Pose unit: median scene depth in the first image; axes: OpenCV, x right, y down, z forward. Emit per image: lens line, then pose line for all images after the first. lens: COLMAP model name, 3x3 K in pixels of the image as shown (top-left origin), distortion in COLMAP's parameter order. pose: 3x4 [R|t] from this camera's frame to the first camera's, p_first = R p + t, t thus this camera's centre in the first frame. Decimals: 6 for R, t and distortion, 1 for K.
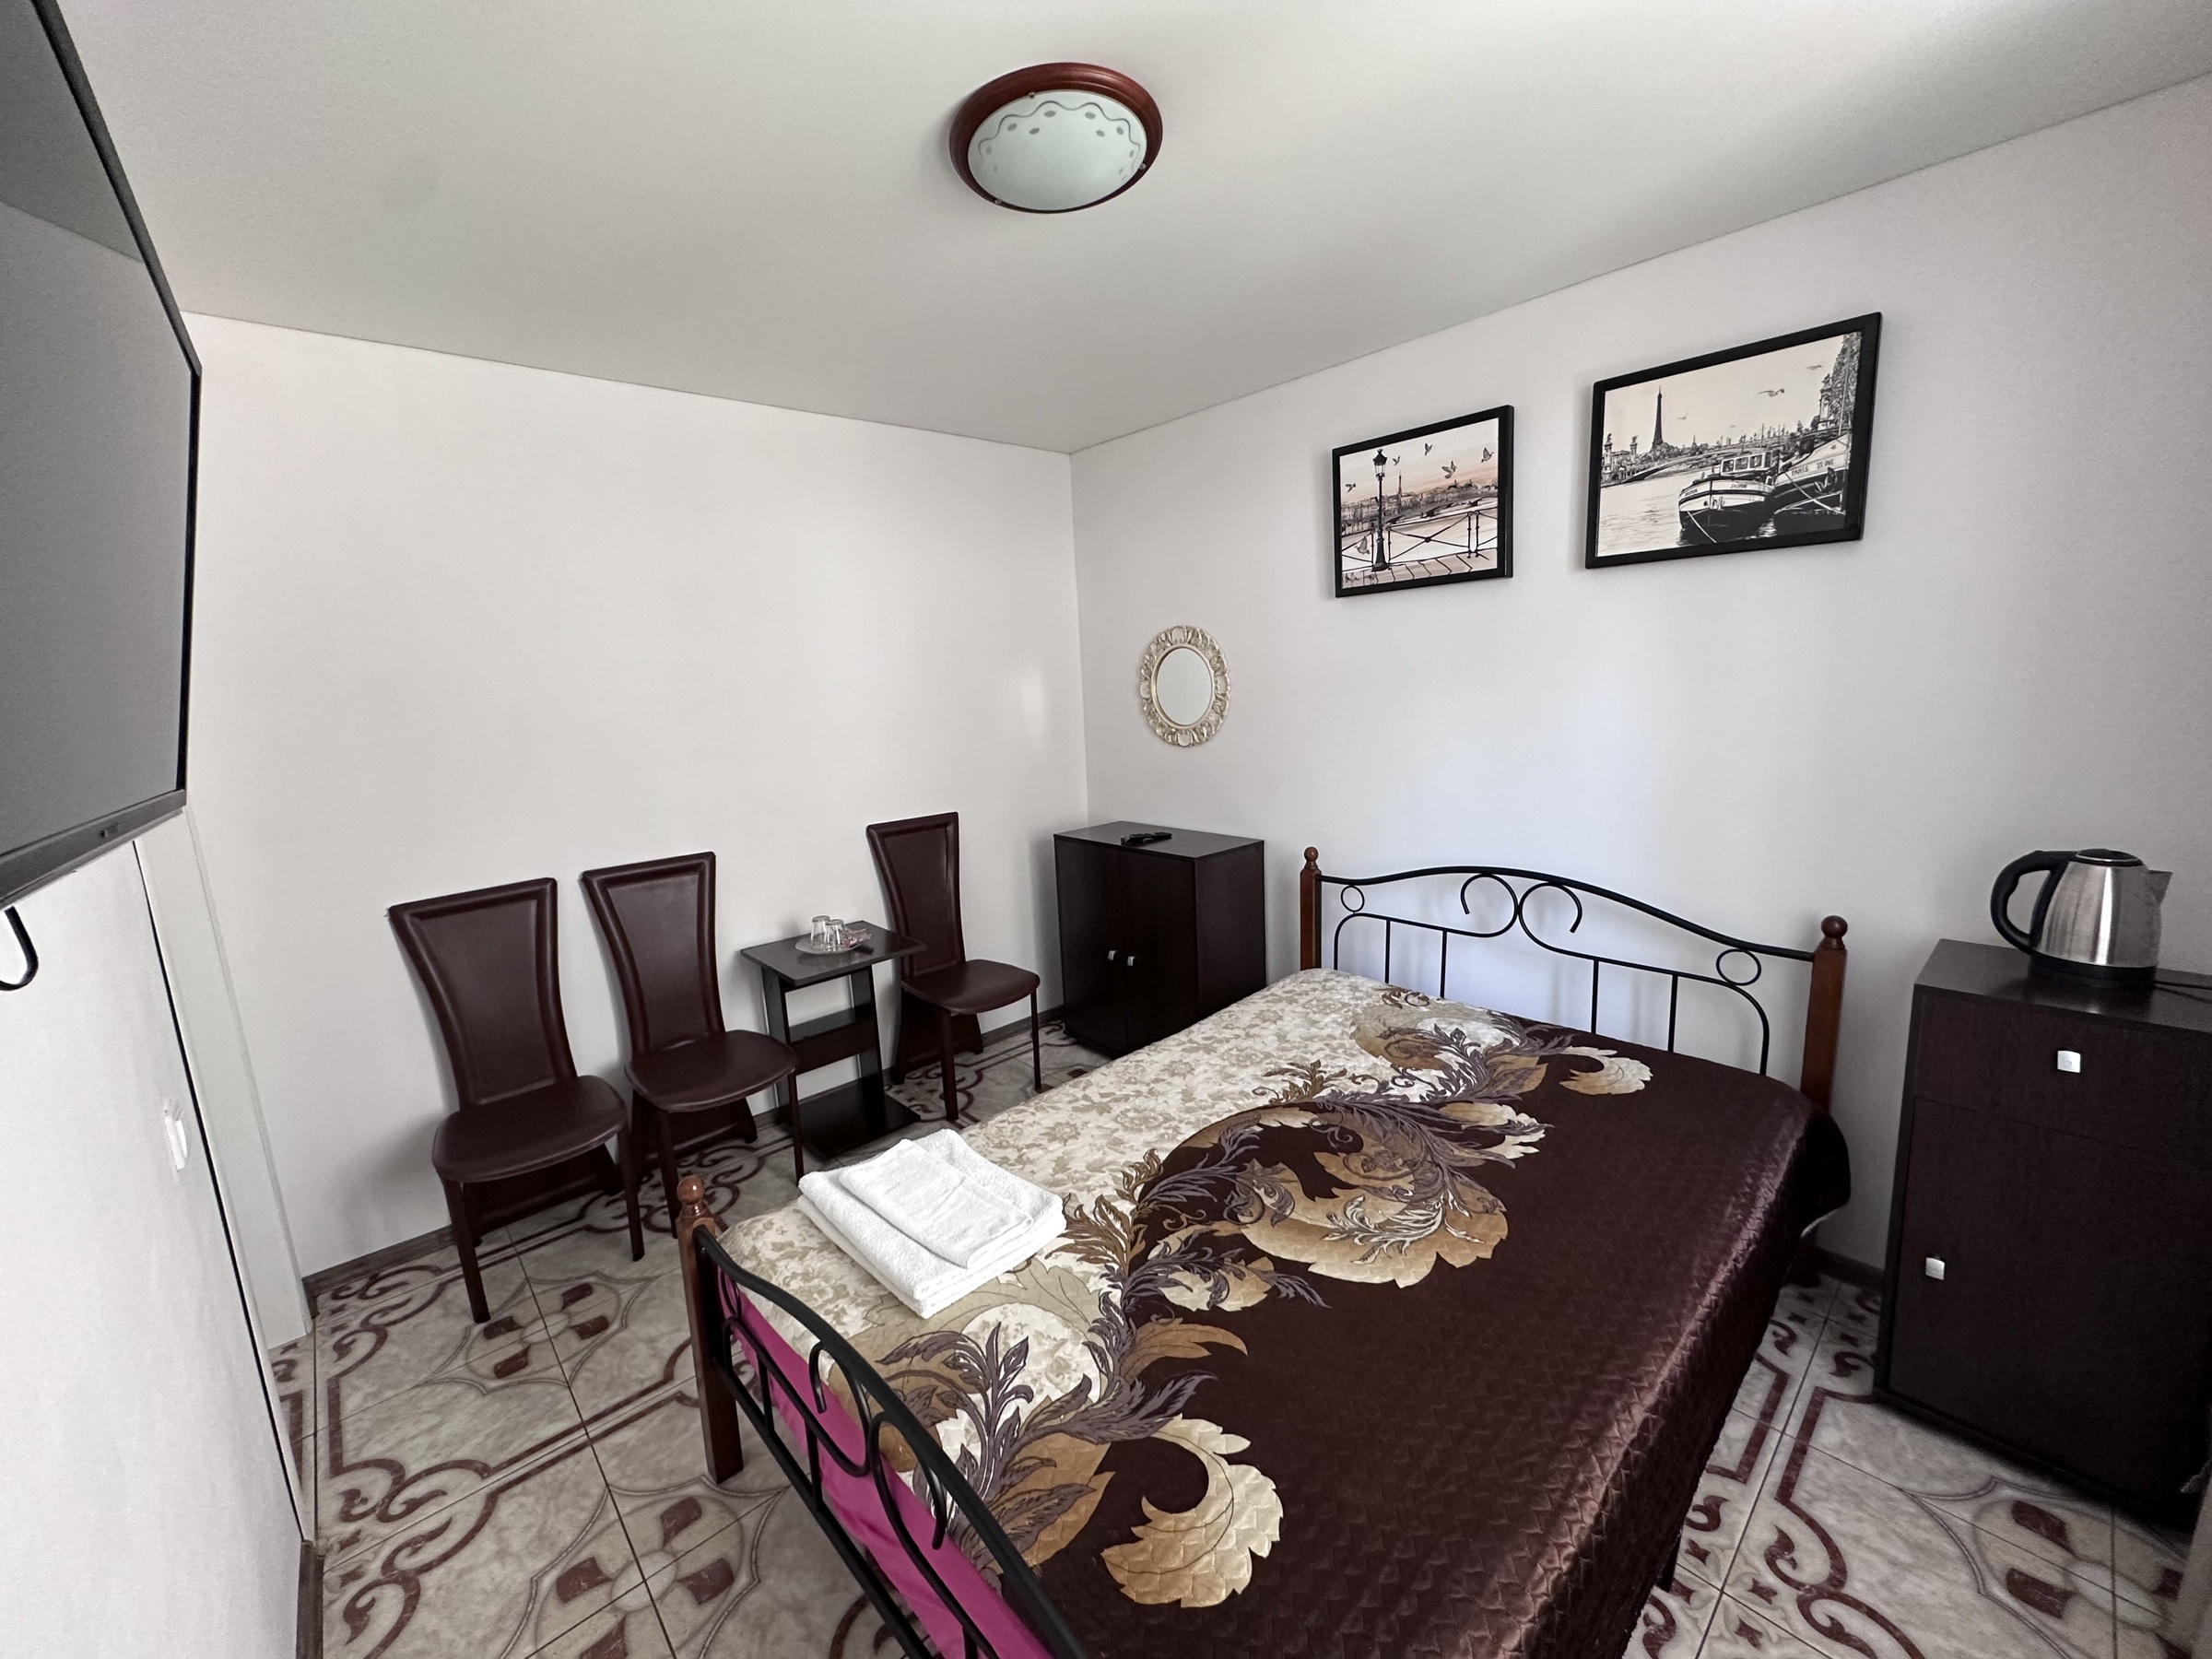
lens RADIAL K [[880.9, 0, 1105.0], [0, 880.9, 824.6], [0, 0, 1]] dist [-0.000996, -0.000005]
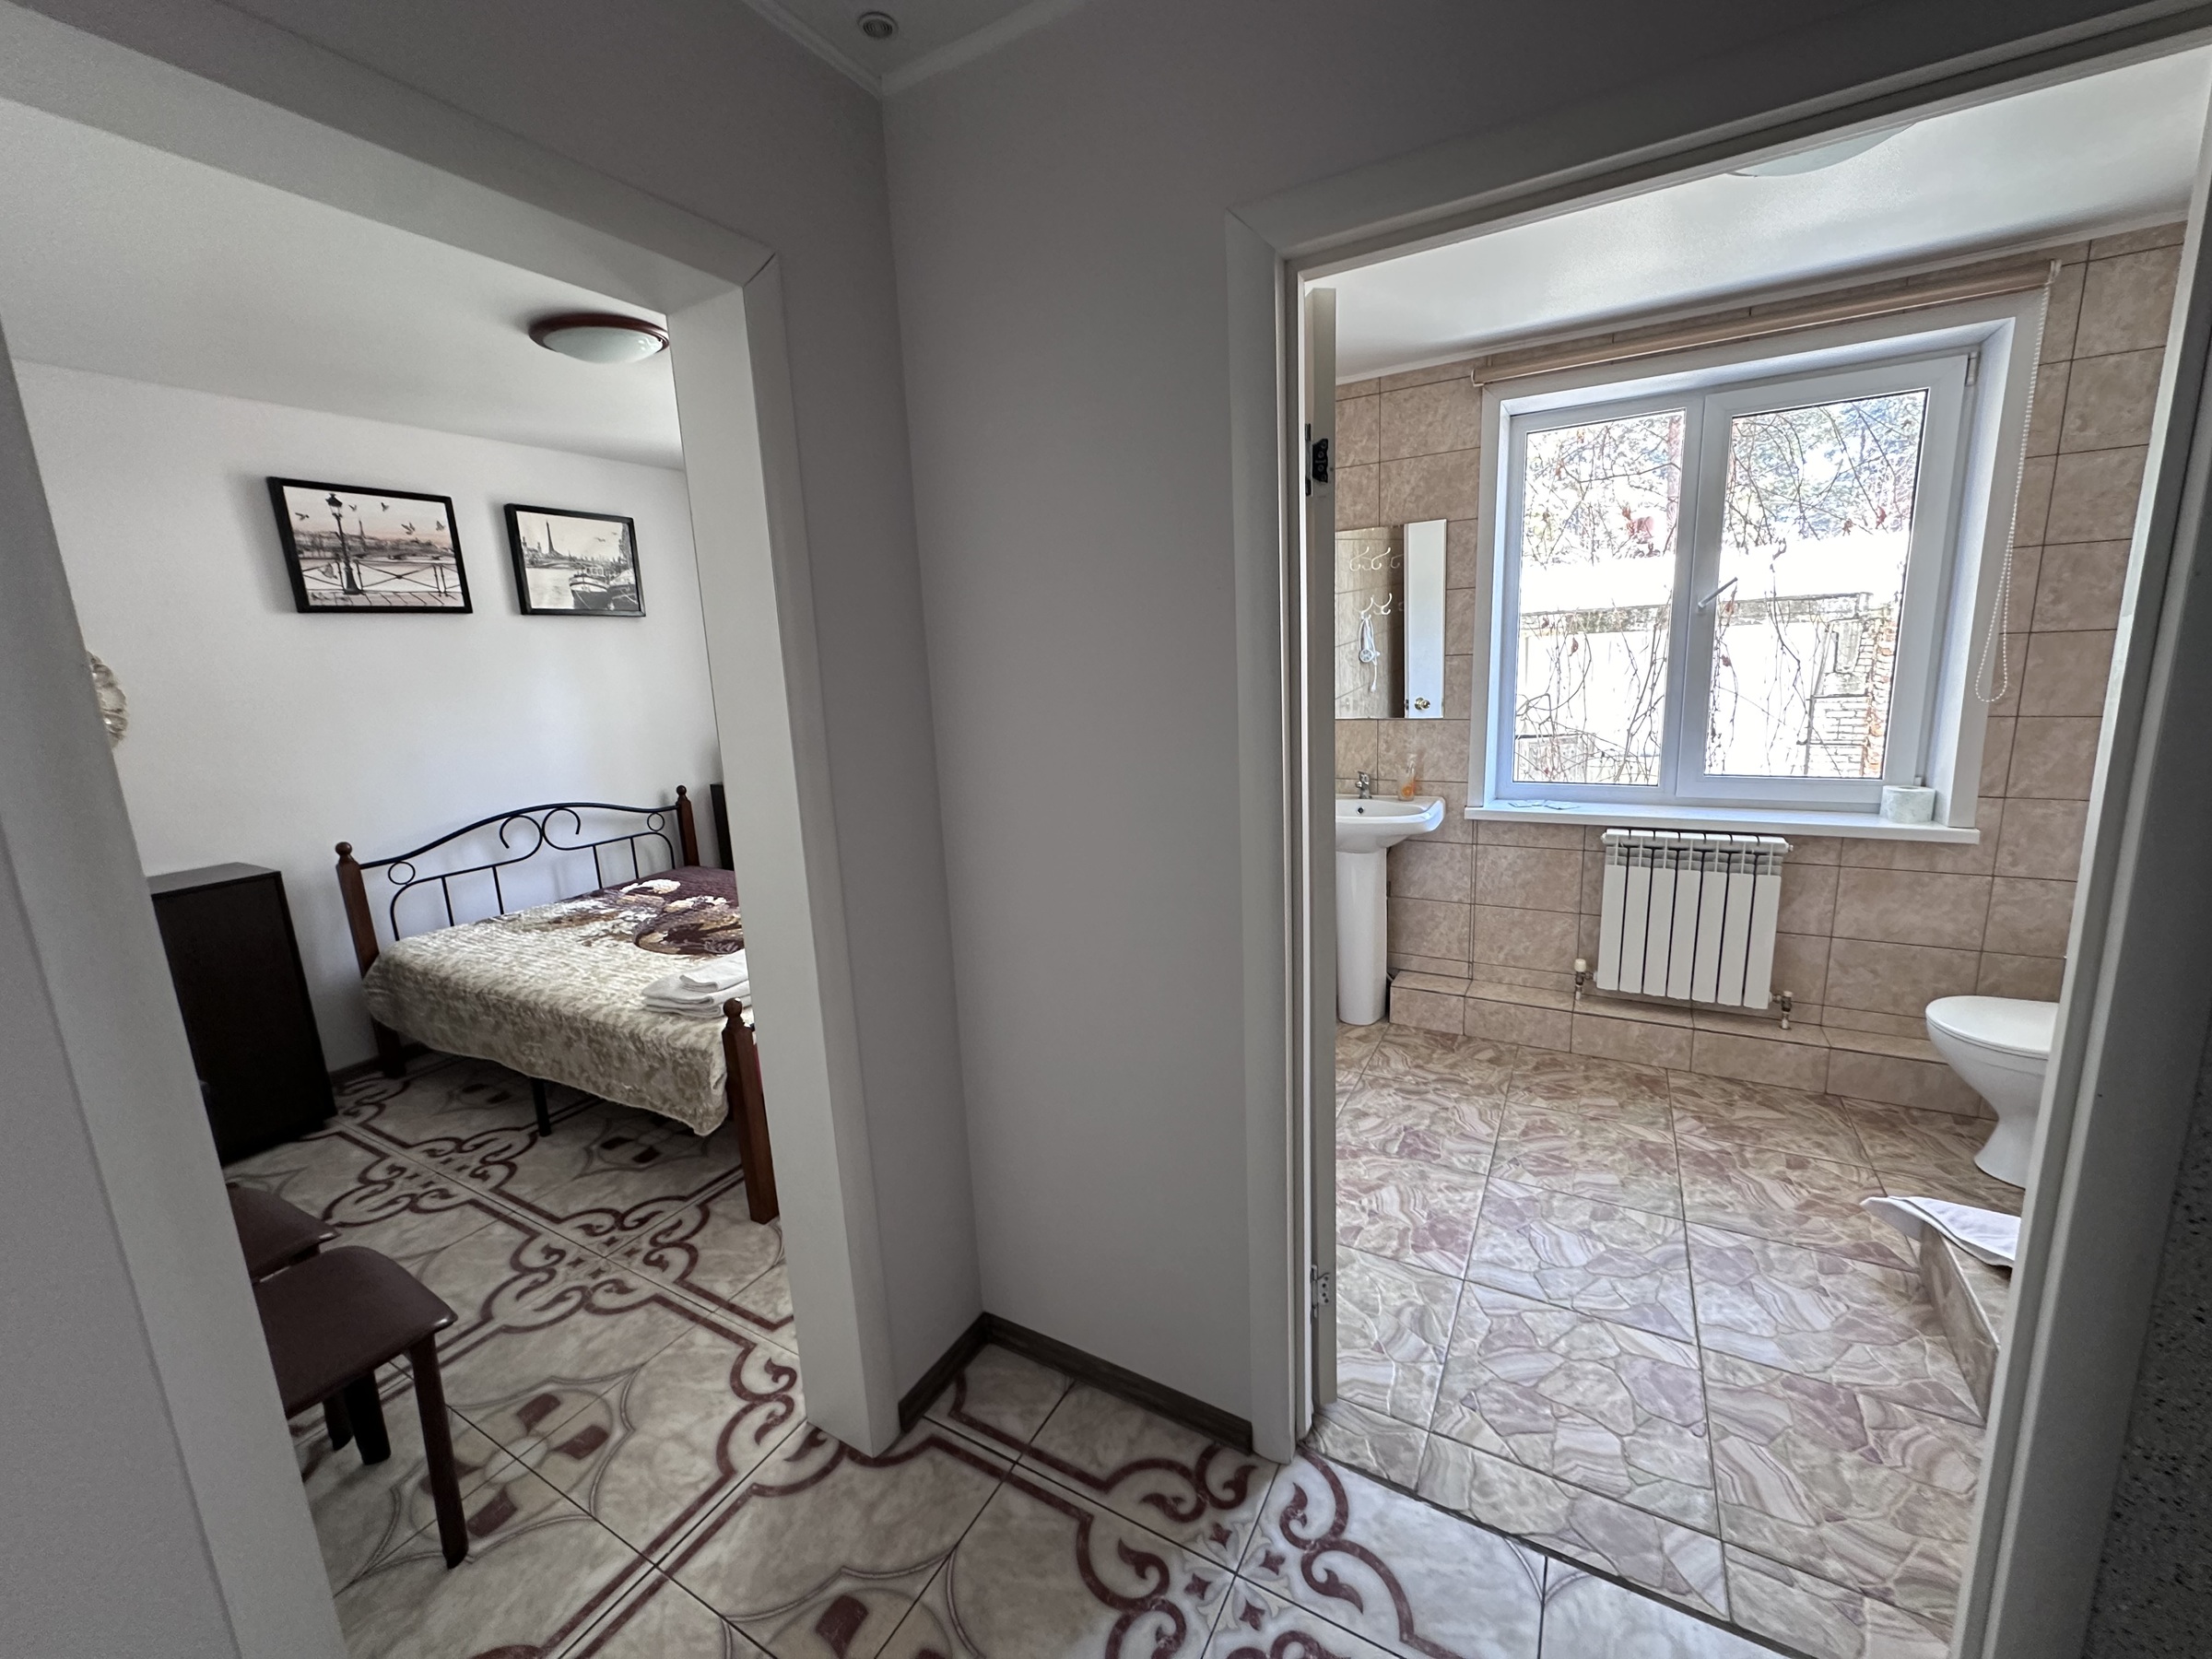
lens RADIAL K [[880.9, 0, 1105.0], [0, 880.9, 824.6], [0, 0, 1]] dist [-0.000996, -0.000005]
pose [[-0.310529, -0.118592, 0.943137, -1.324707], [0.223872, 0.955153, 0.193813, 0.006666], [-0.923825, 0.271327, -0.270053, 0.529617]]
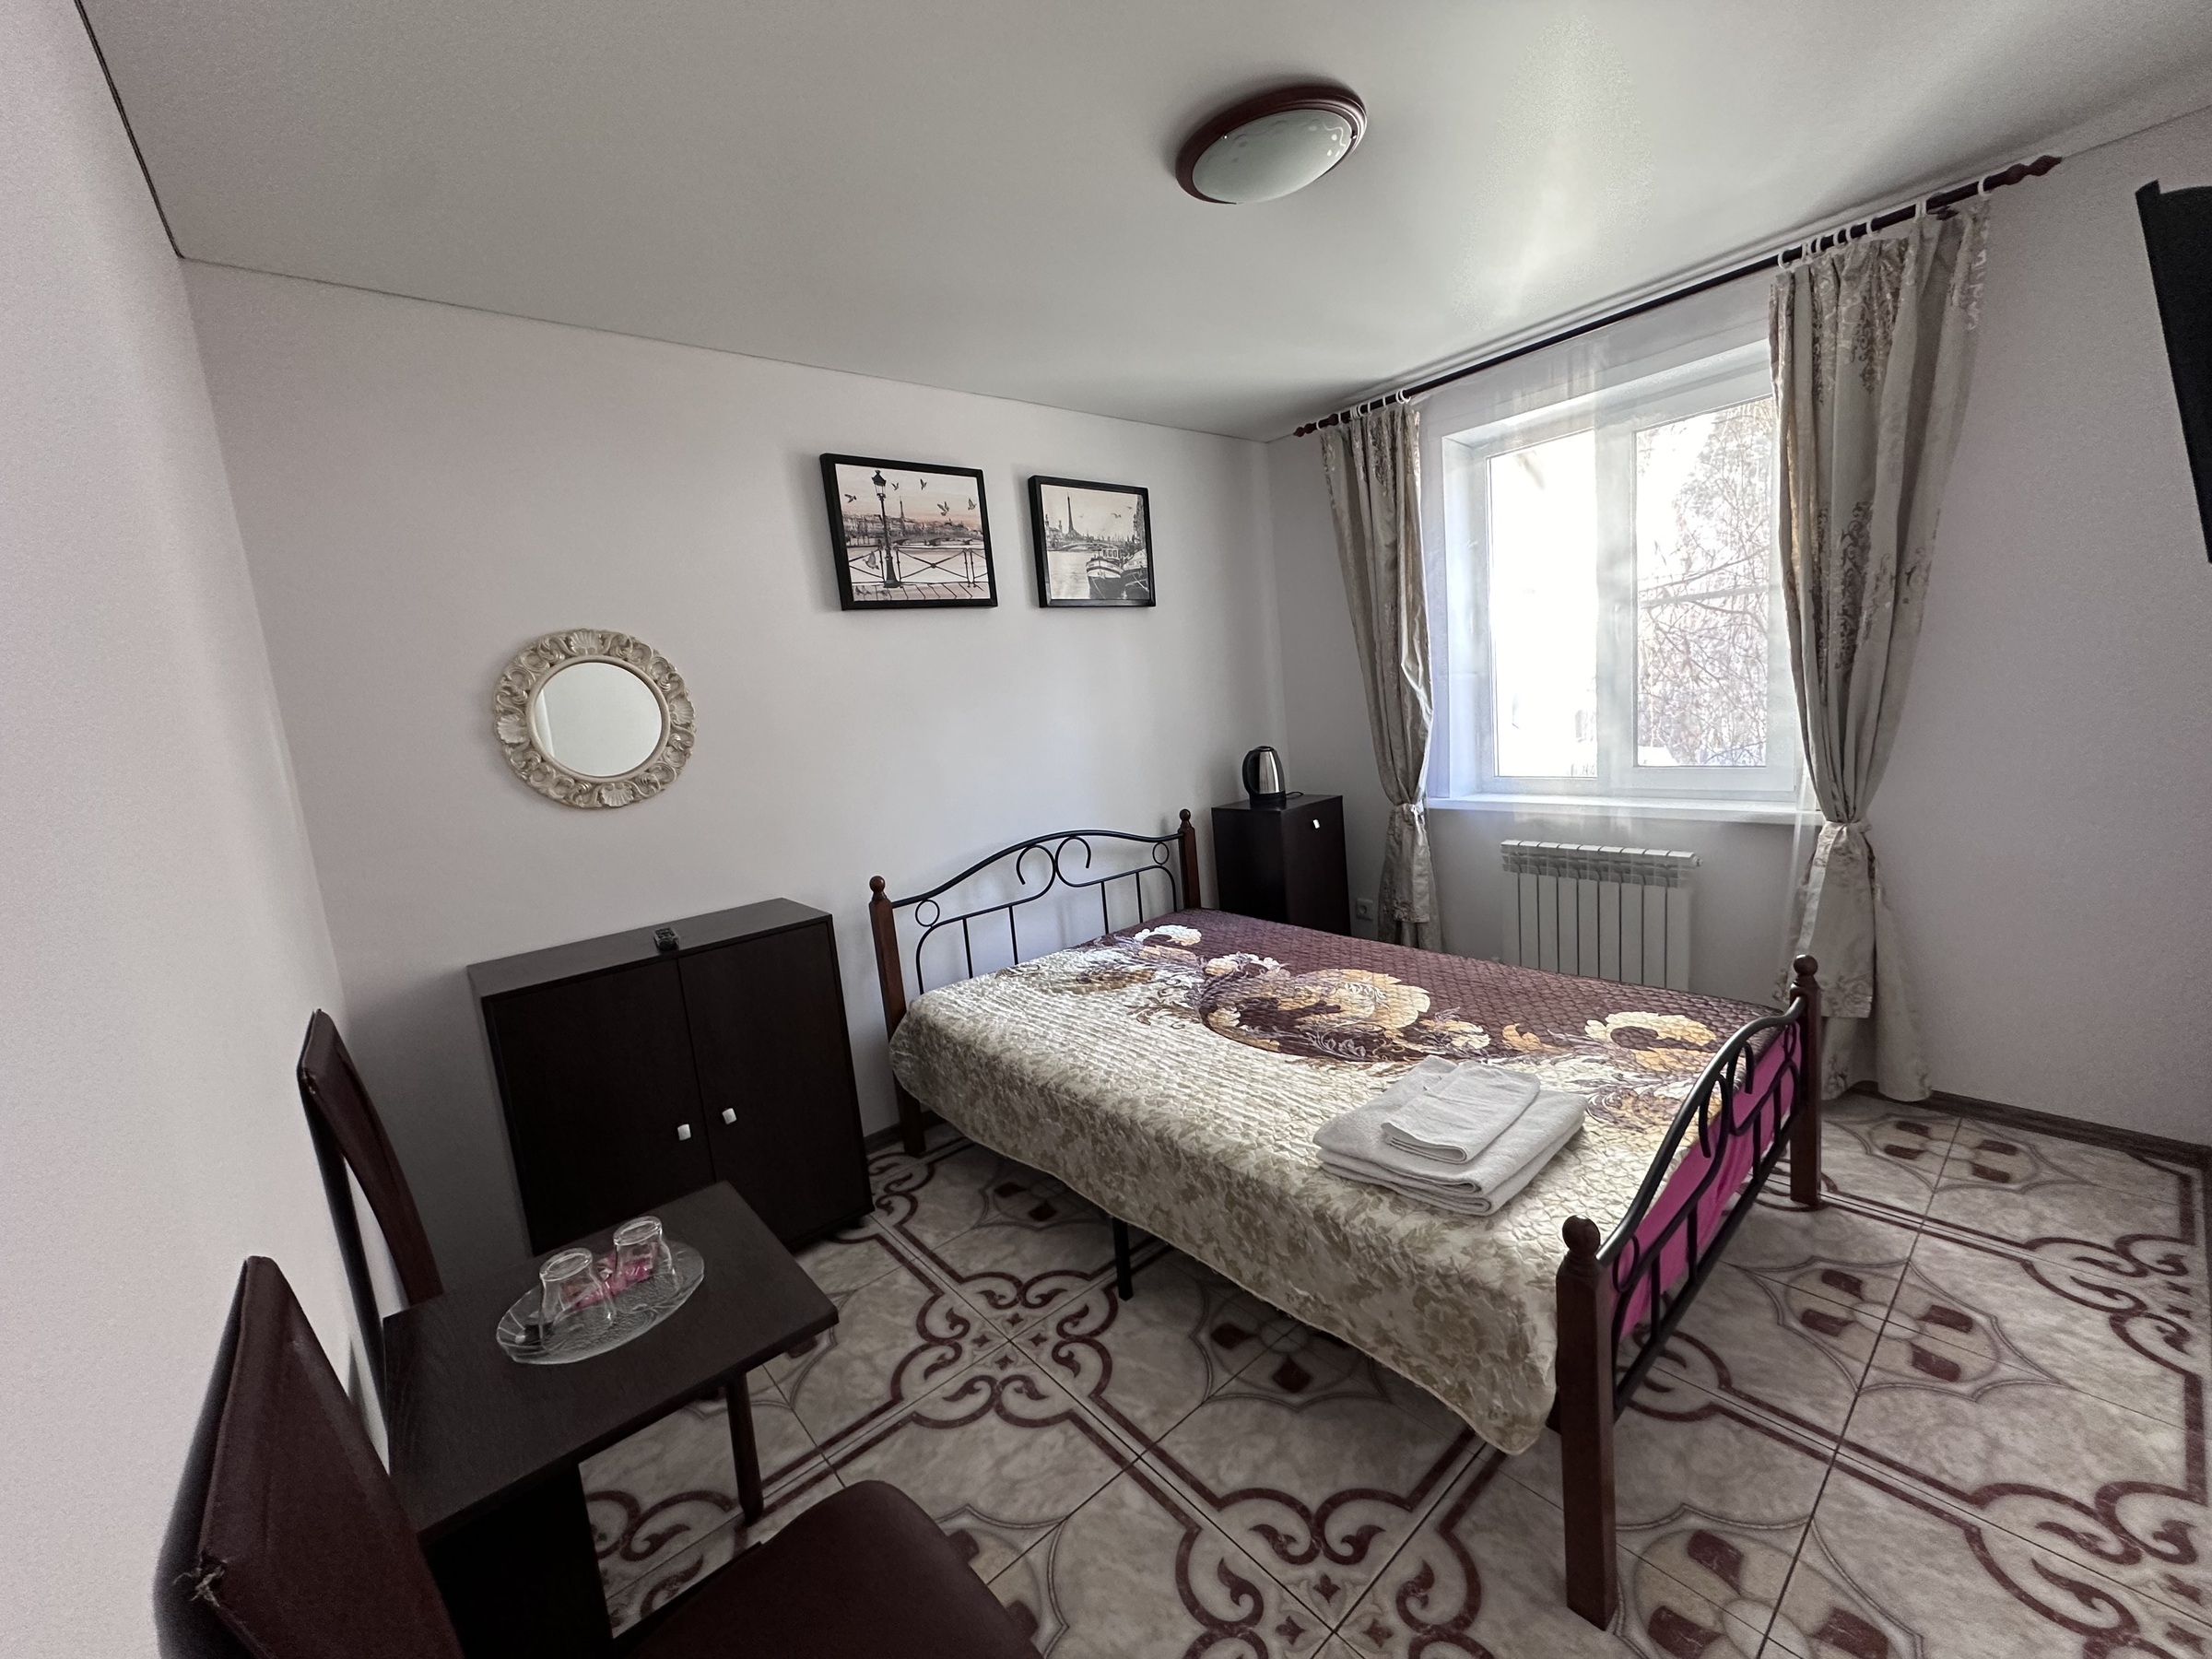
lens RADIAL K [[880.9, 0, 1105.0], [0, 880.9, 824.6], [0, 0, 1]] dist [-0.000996, -0.000005]
pose [[0.036946, -0.101442, 0.994155, -0.823152], [0.257653, 0.962167, 0.088603, -0.057246], [-0.965531, 0.252873, 0.061685, 0.873196]]
